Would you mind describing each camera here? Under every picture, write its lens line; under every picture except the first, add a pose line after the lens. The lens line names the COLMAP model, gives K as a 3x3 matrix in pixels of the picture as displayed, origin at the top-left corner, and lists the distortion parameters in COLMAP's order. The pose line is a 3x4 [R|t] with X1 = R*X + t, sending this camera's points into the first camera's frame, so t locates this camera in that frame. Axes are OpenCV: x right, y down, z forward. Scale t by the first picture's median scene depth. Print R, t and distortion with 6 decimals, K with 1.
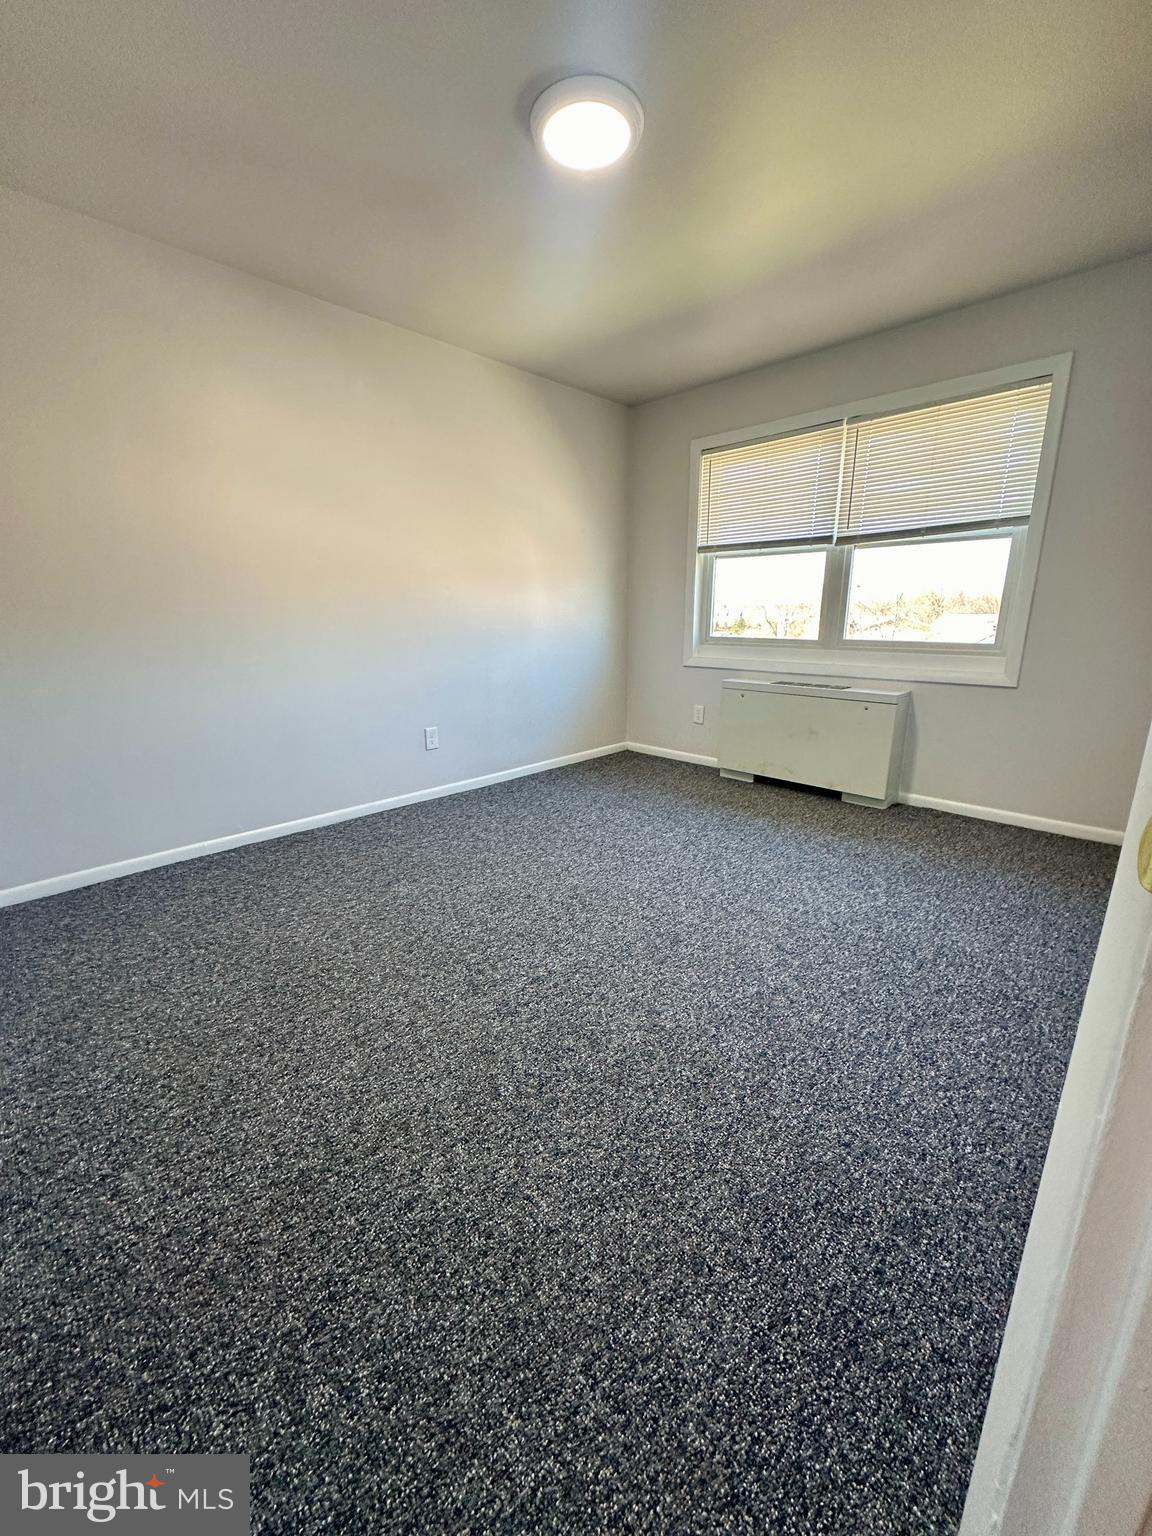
lens RADIAL K [[609.2, 0, 576.6], [0, 609.2, 763.7], [0, 0, 1]] dist [-0.001943, 0.000481]
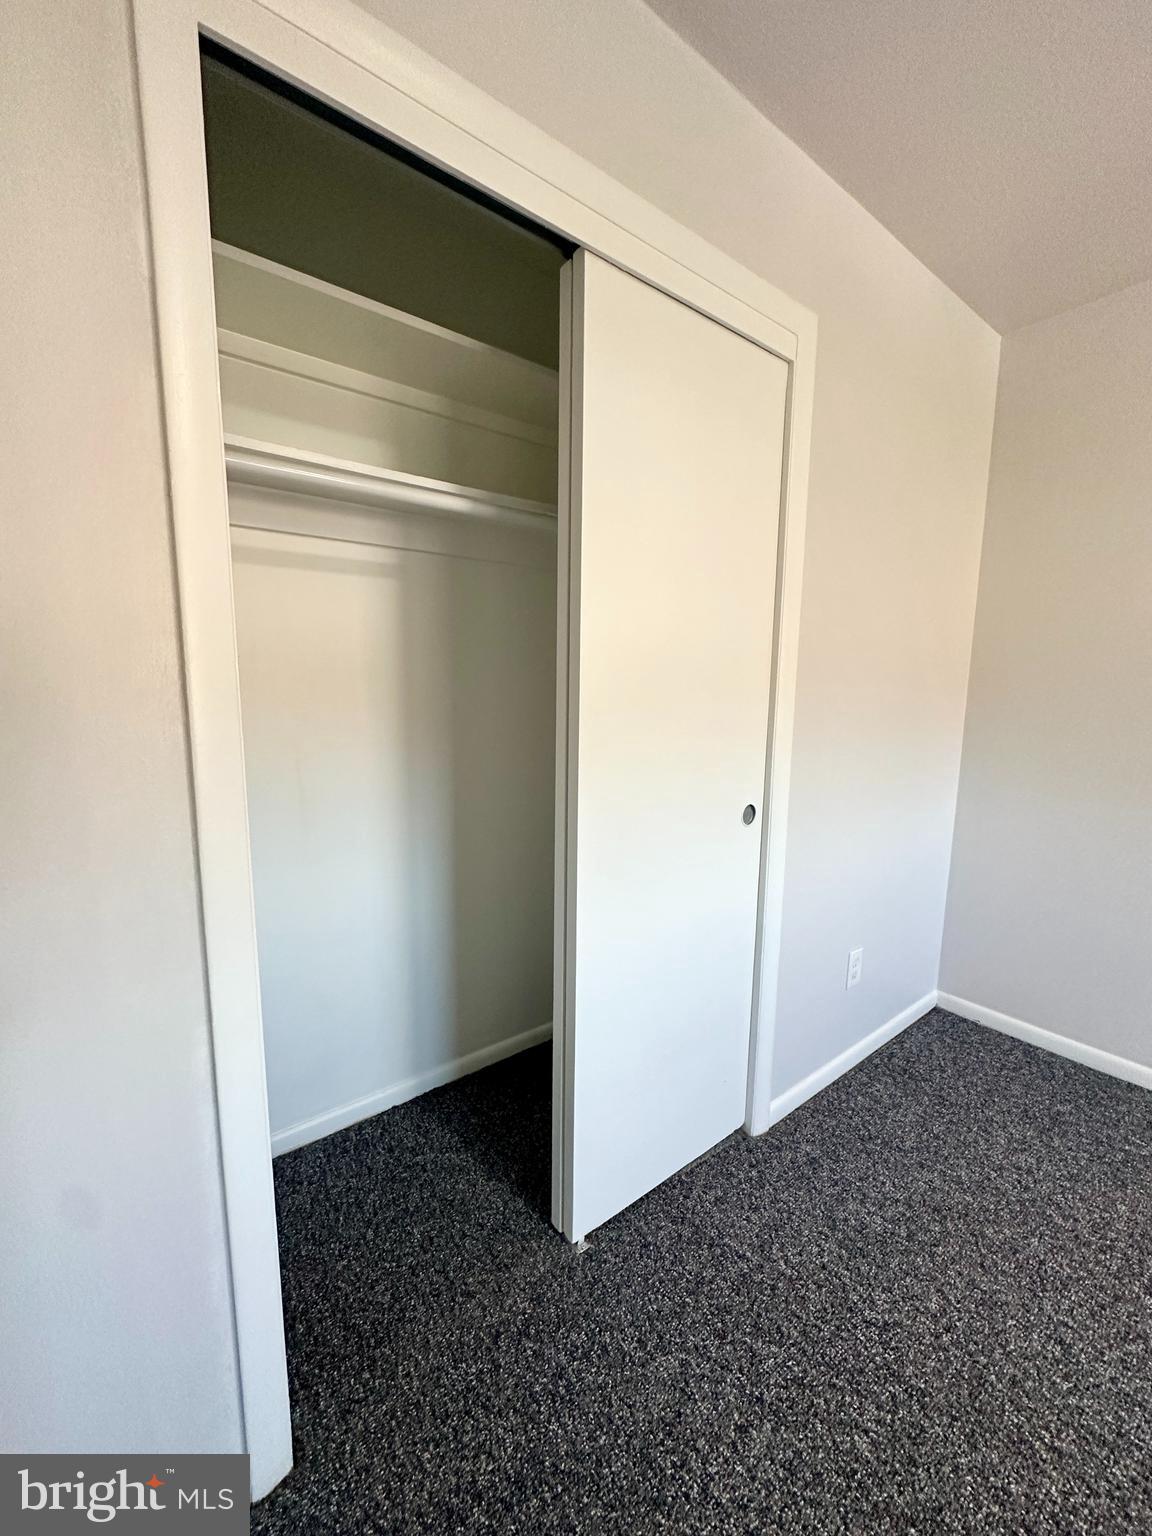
lens RADIAL K [[609.2, 0, 576.8], [0, 609.2, 763.6], [0, 0, 1]] dist [-0.001943, 0.000481]
pose [[-0.139141, 0.139600, -0.980383, 0.011365], [-0.246756, 0.953898, 0.170850, -0.164688], [0.959037, 0.265688, -0.098279, 0.296448]]
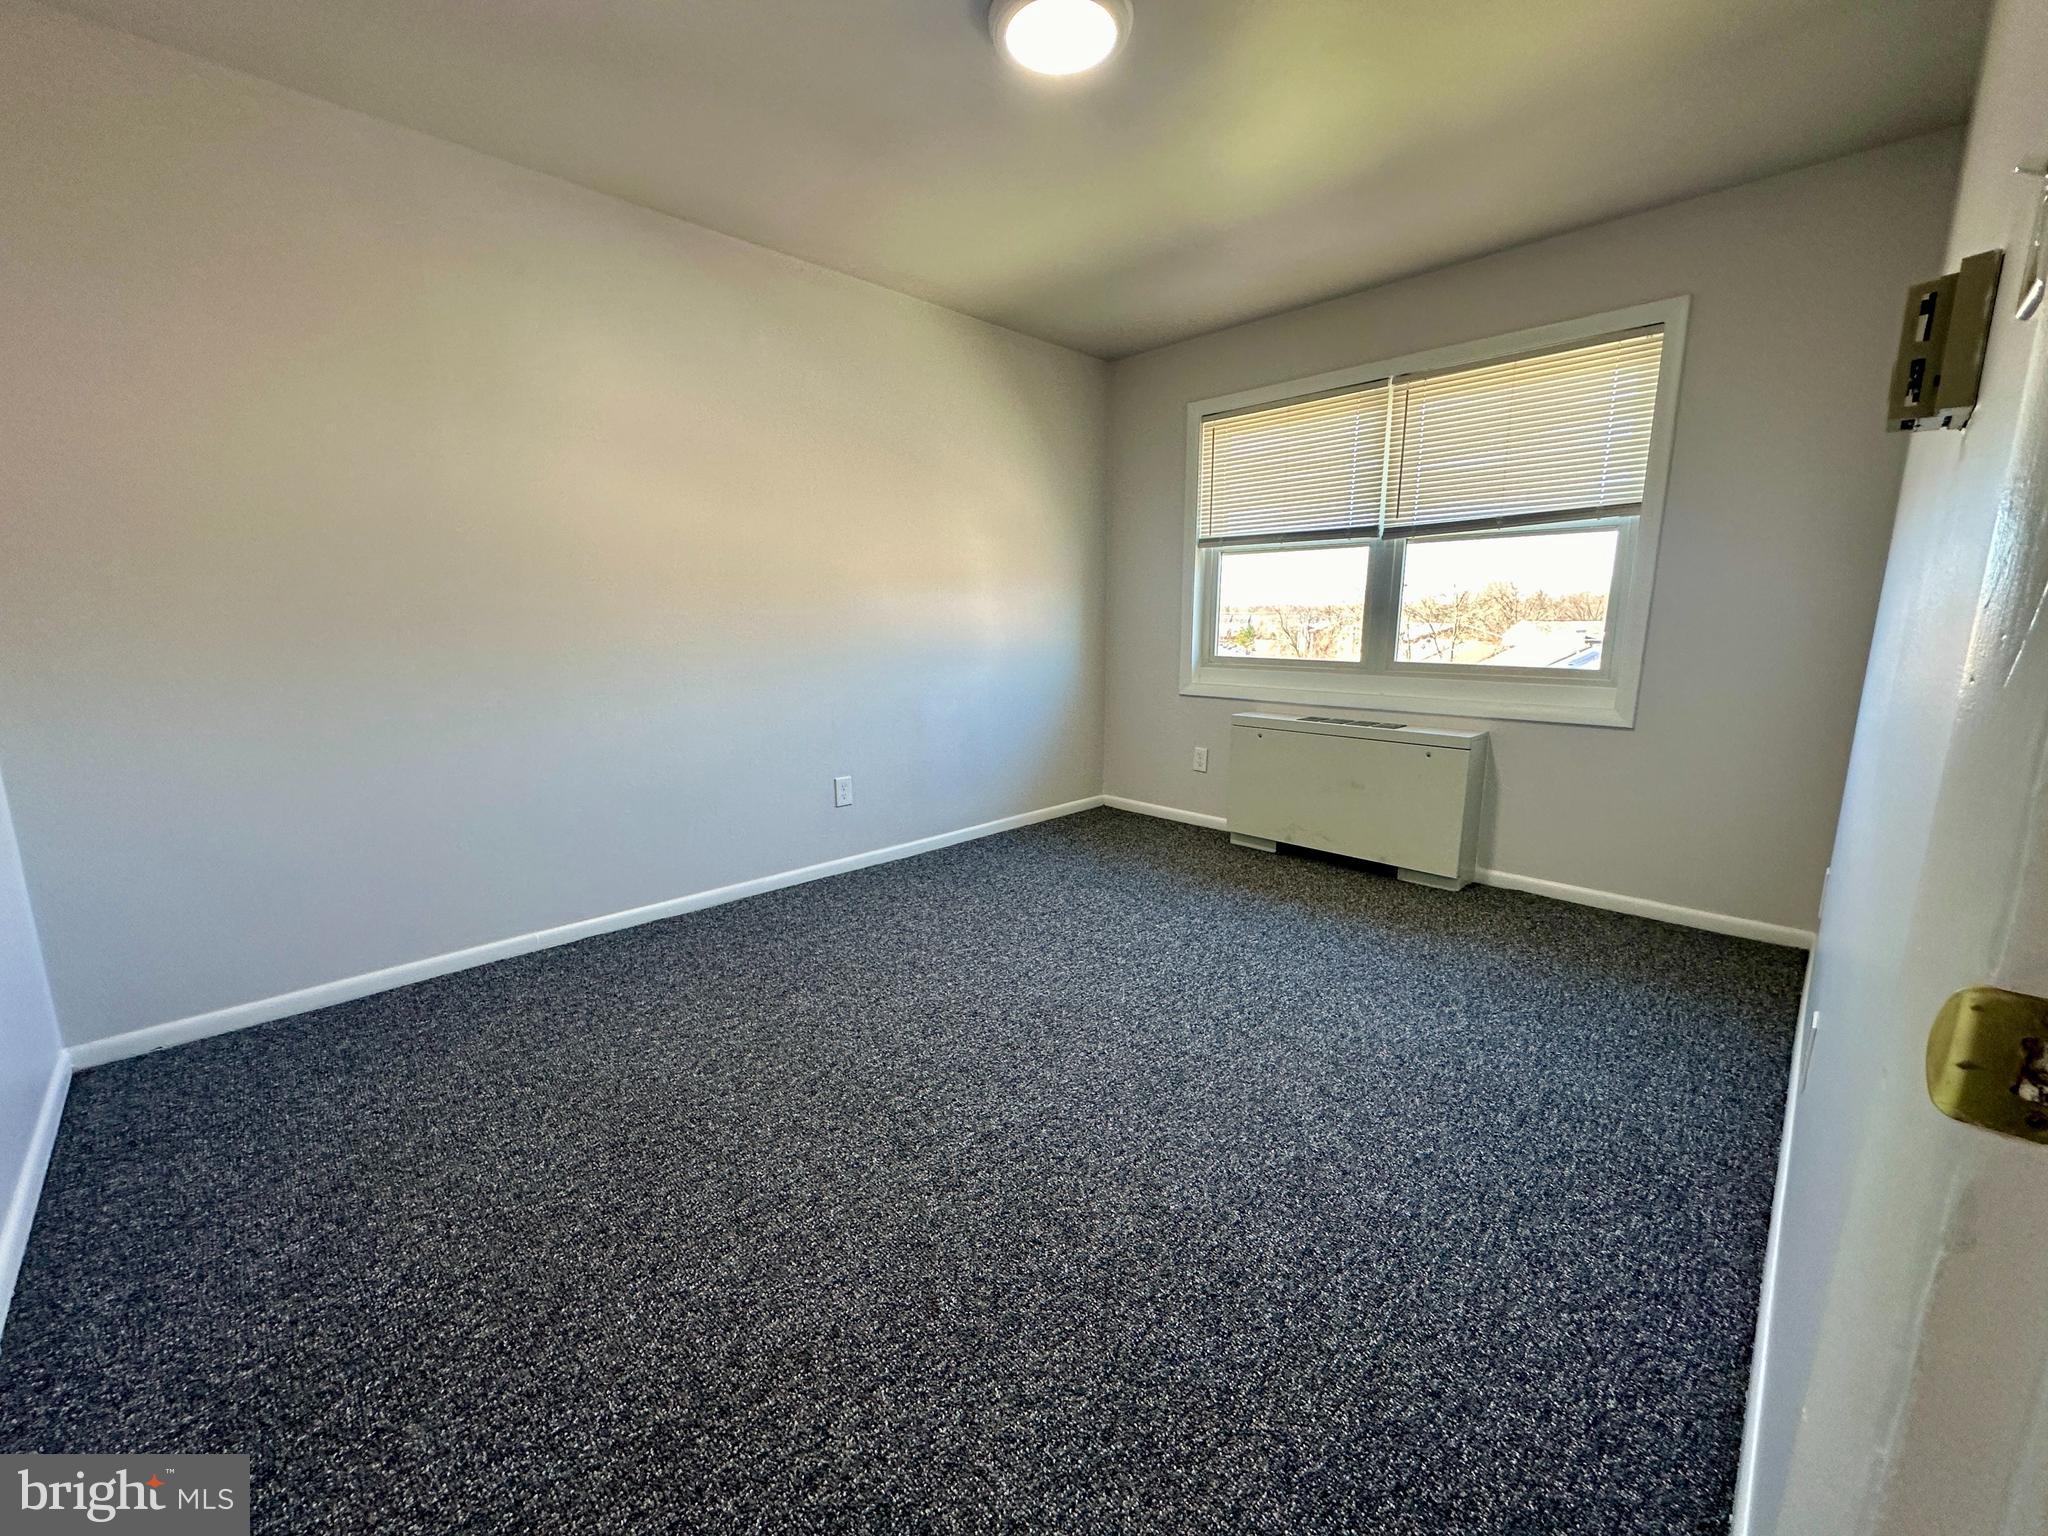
lens RADIAL K [[812.3, 0, 1023.5], [0, 812.3, 765.3], [0, 0, 1]] dist [-0.001943, 0.000481]
pose [[0.999944, 0.004099, -0.009756, -0.012330], [-0.004705, 0.998006, -0.062949, -0.018560], [0.009478, 0.062992, 0.997969, 0.010569]]
